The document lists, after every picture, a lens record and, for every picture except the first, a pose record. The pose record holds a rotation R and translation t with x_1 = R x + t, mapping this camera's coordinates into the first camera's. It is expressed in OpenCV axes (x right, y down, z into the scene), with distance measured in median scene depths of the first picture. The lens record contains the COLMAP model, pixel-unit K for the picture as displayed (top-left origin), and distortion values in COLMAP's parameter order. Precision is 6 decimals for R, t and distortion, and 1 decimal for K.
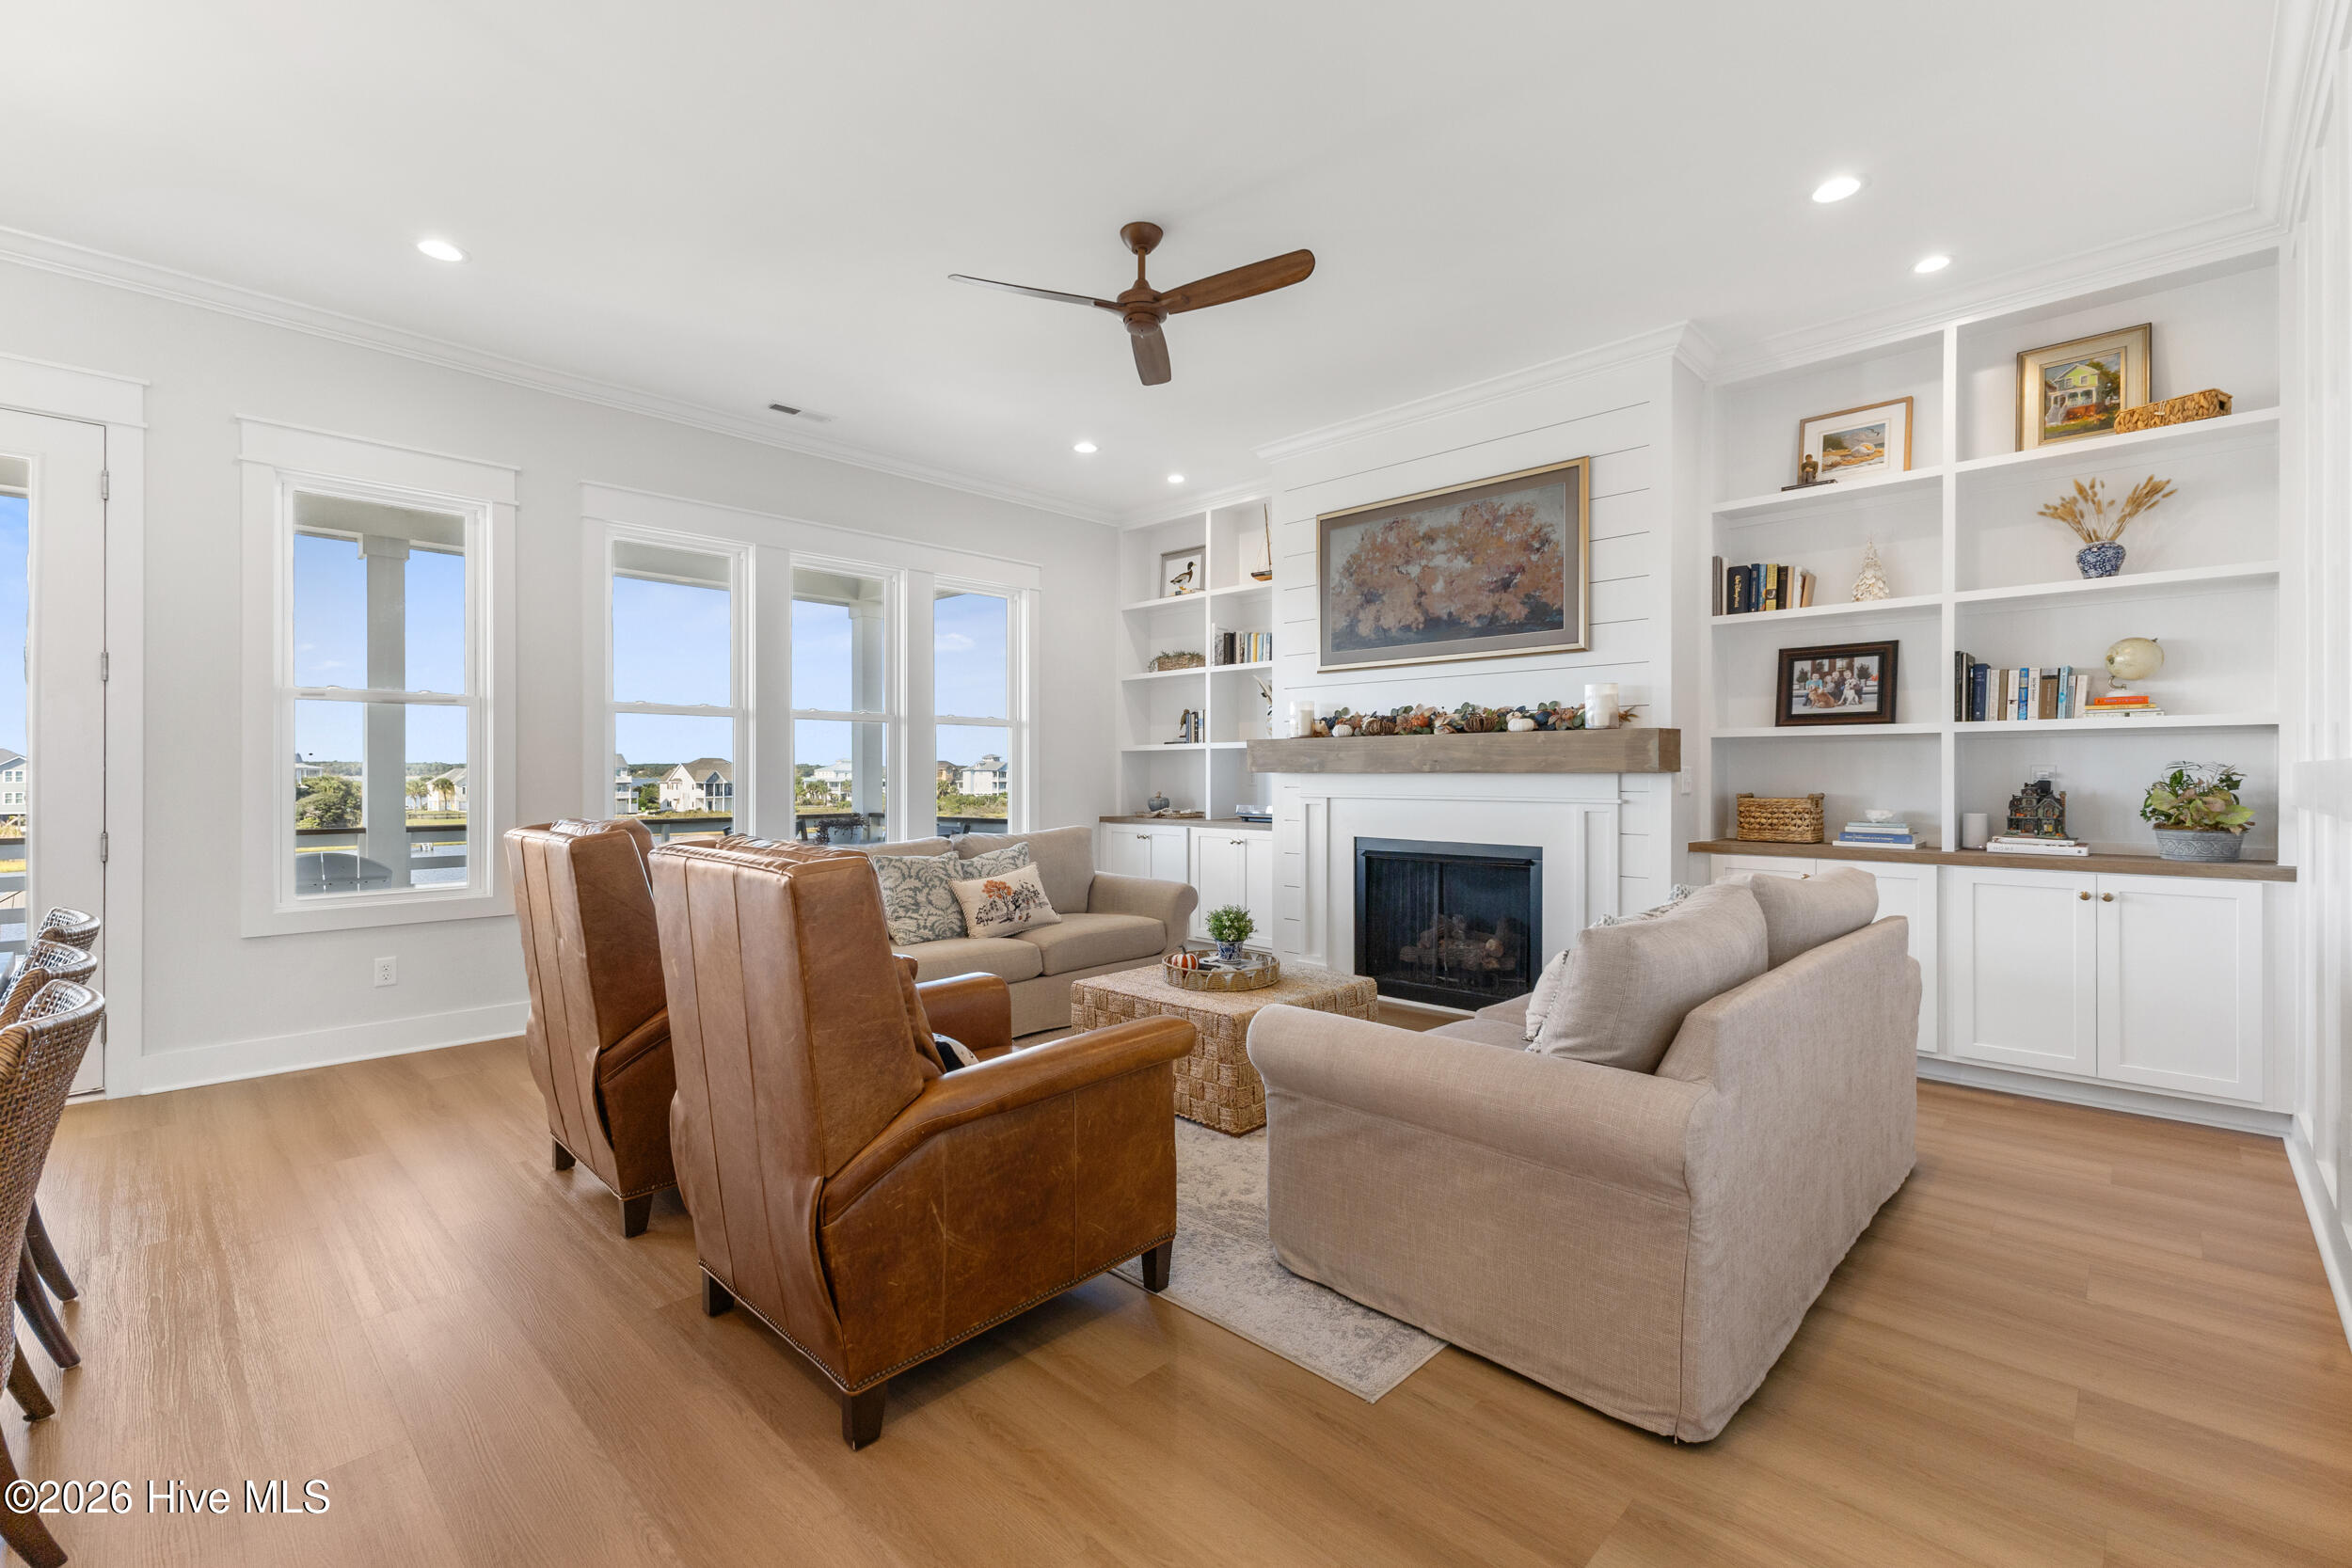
lens RADIAL K [[1012.3, 0, 1179.0], [0, 1012.3, 776.4], [0, 0, 1]] dist [0.015841, -0.004688]
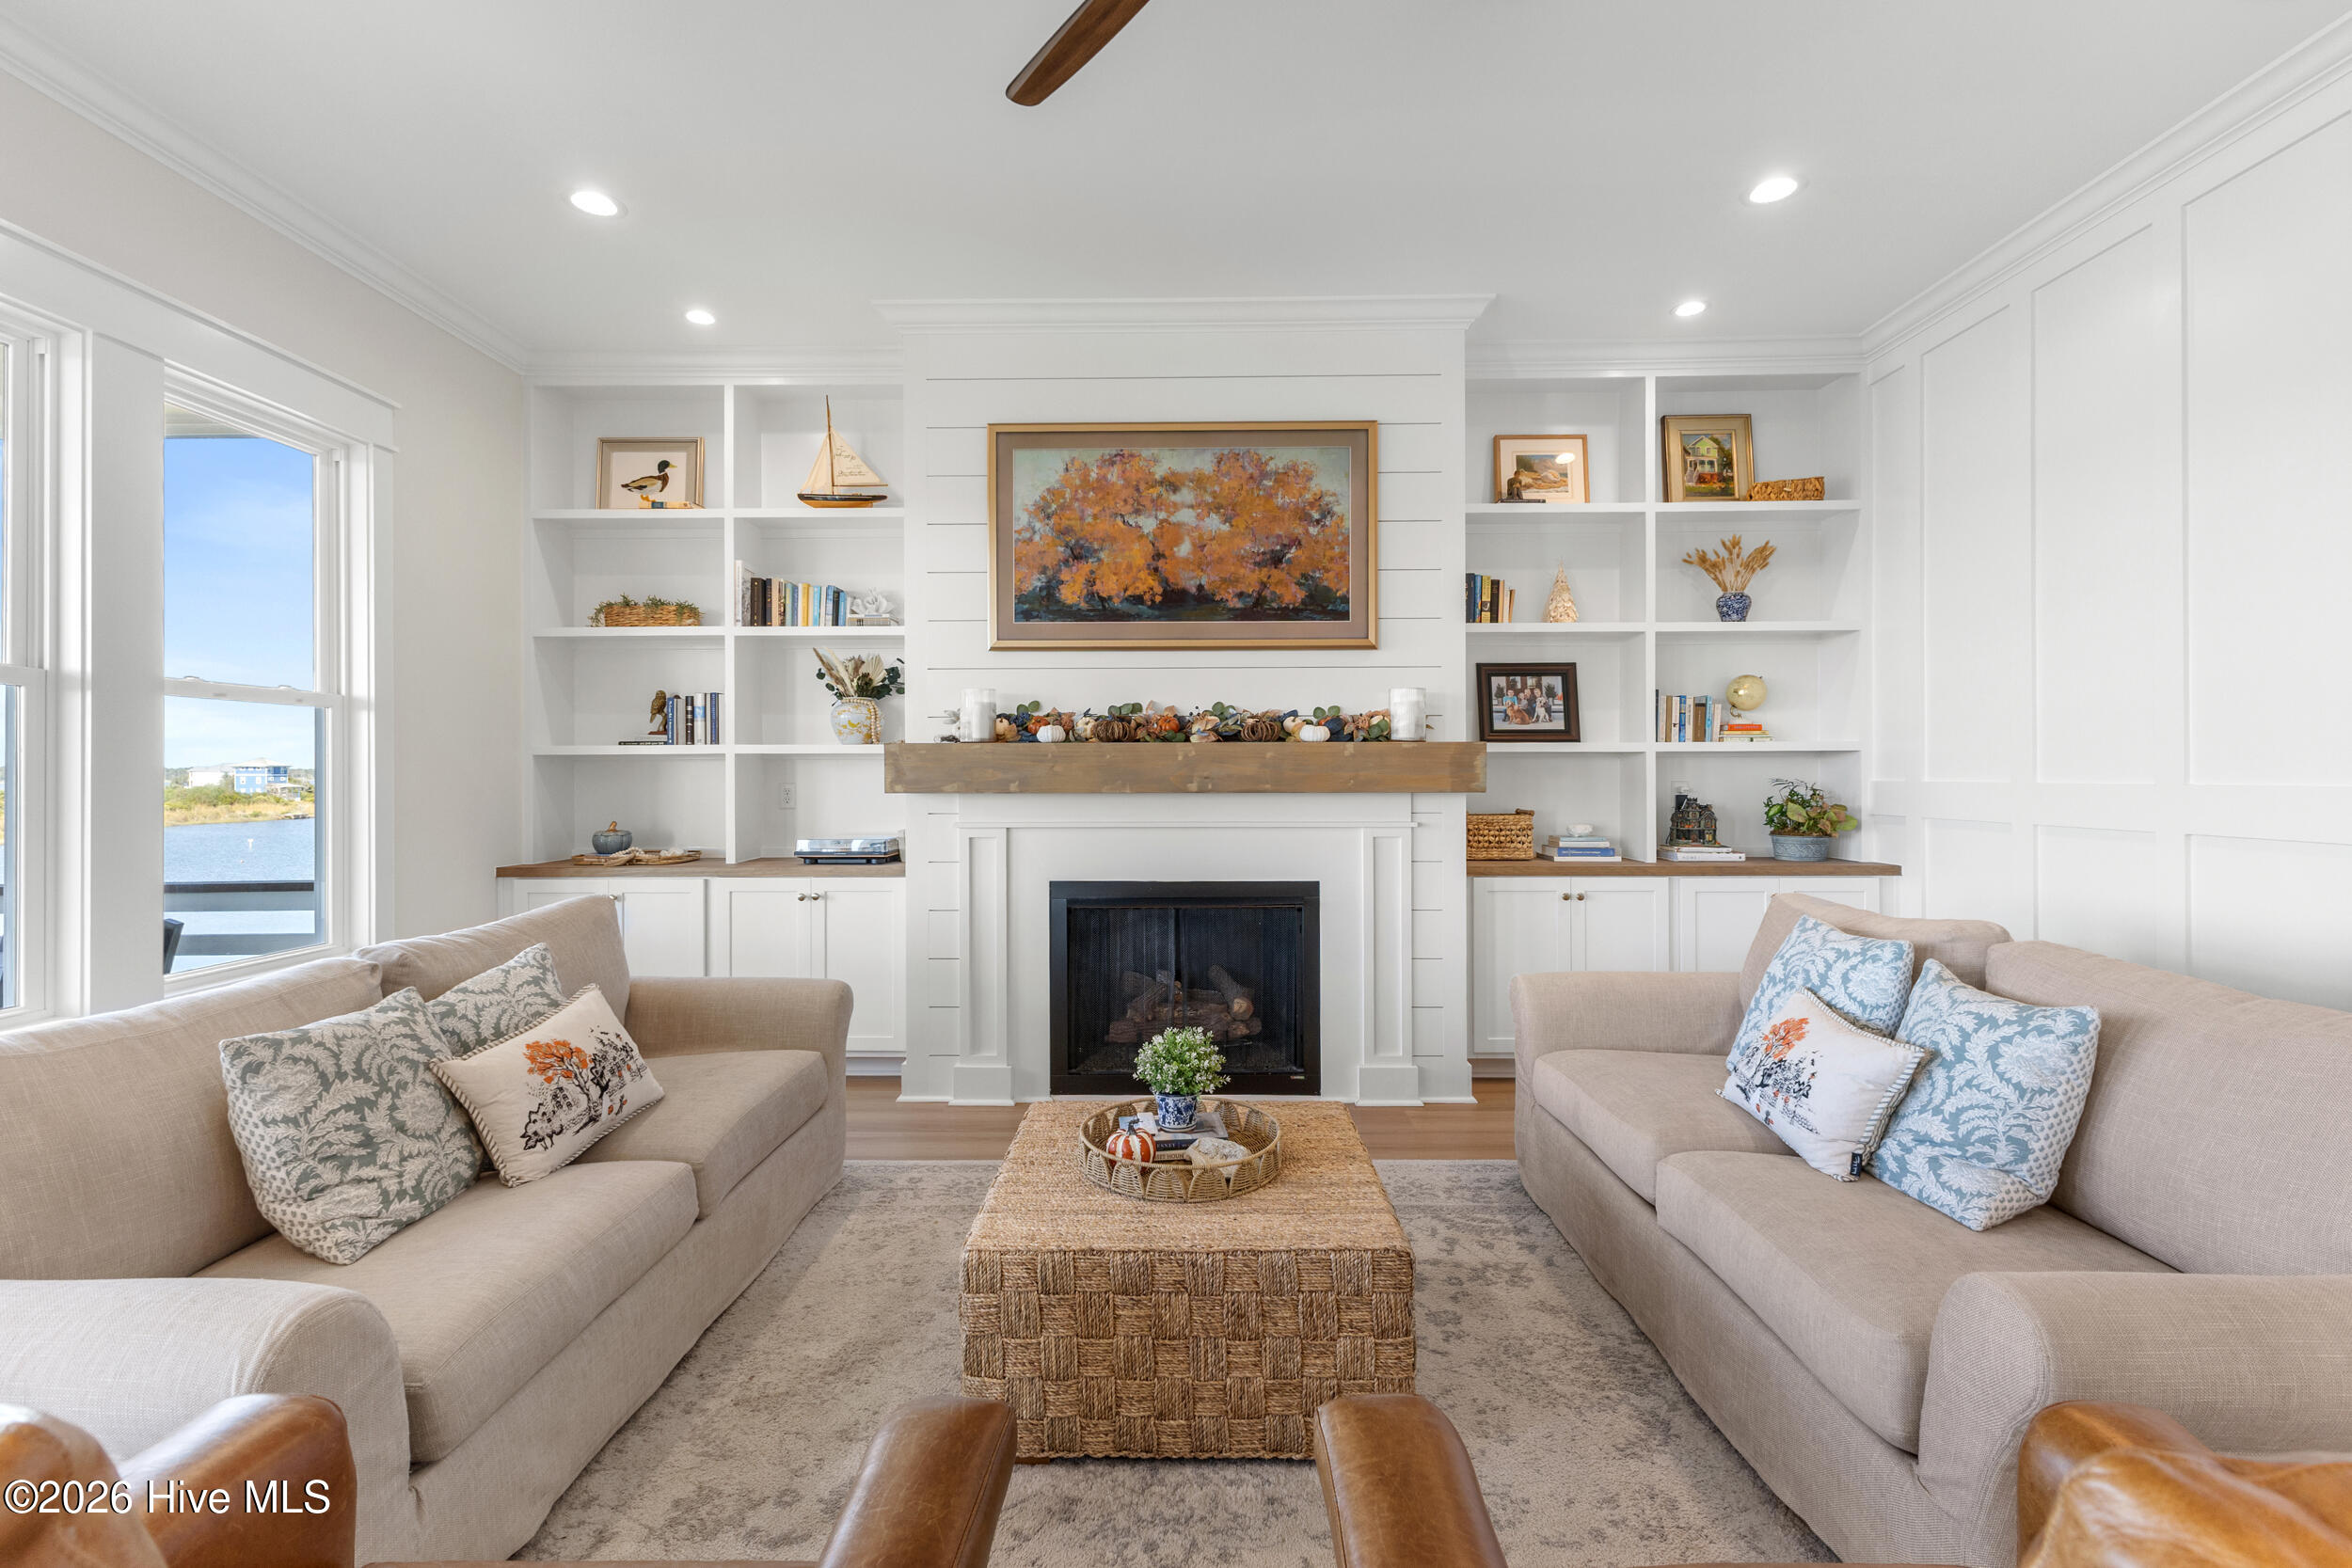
lens RADIAL K [[1012.3, 0, 1171.4], [0, 1012.3, 775.3], [0, 0, 1]] dist [0.015841, -0.004688]
pose [[0.731430, -0.002834, 0.681911, -0.305868], [0.004566, 0.999989, -0.000741, -0.017489], [-0.681901, 0.003655, 0.731435, 0.494251]]
